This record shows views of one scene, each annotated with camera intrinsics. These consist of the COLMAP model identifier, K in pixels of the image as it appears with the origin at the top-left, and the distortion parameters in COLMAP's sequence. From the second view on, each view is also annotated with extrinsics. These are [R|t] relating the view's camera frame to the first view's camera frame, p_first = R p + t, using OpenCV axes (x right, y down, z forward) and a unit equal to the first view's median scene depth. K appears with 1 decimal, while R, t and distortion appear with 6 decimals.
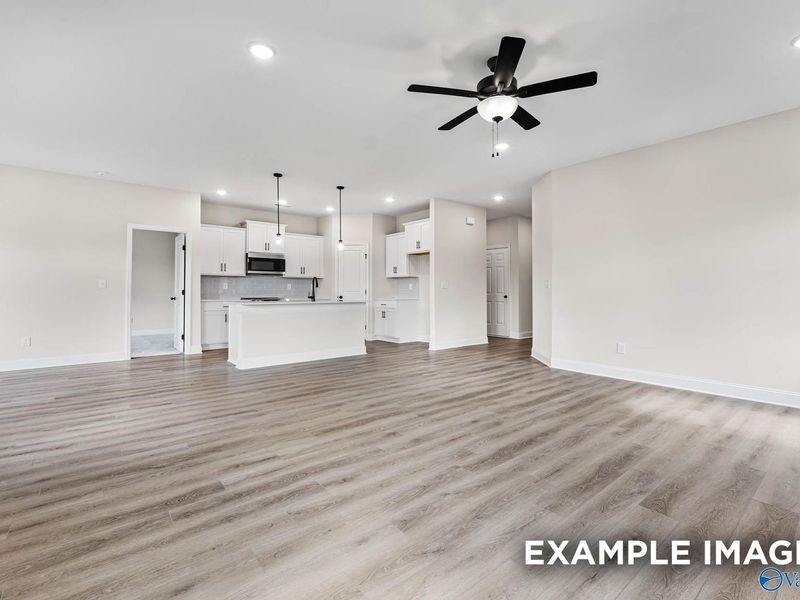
lens RADIAL K [[386.6, 0, 414.9], [0, 386.6, 287.0], [0, 0, 1]] dist [-0.000528, 0.000053]
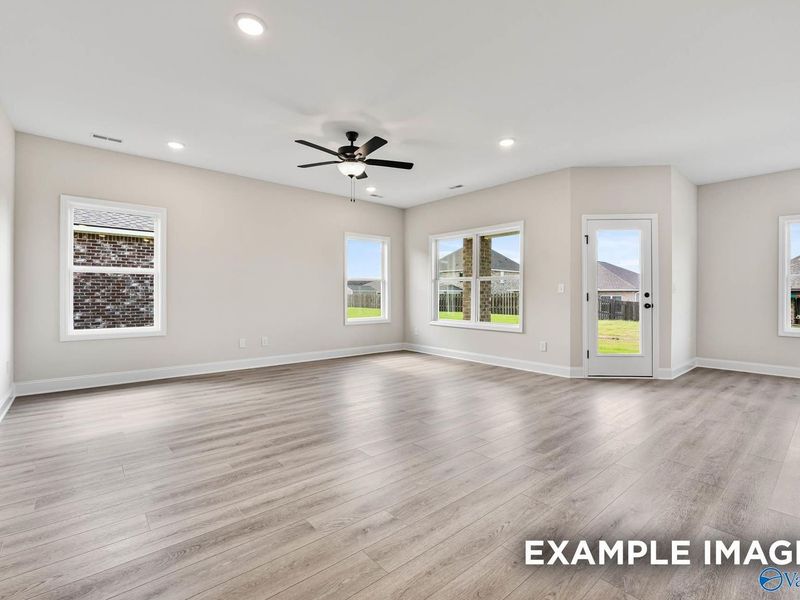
lens RADIAL K [[386.6, 0, 414.9], [0, 386.6, 287.0], [0, 0, 1]] dist [-0.000528, 0.000053]
pose [[-0.999986, 0.000519, -0.005213, -0.003004], [0.000638, 0.999738, -0.022902, 0.007177], [0.005200, -0.022905, -0.999724, 0.901576]]
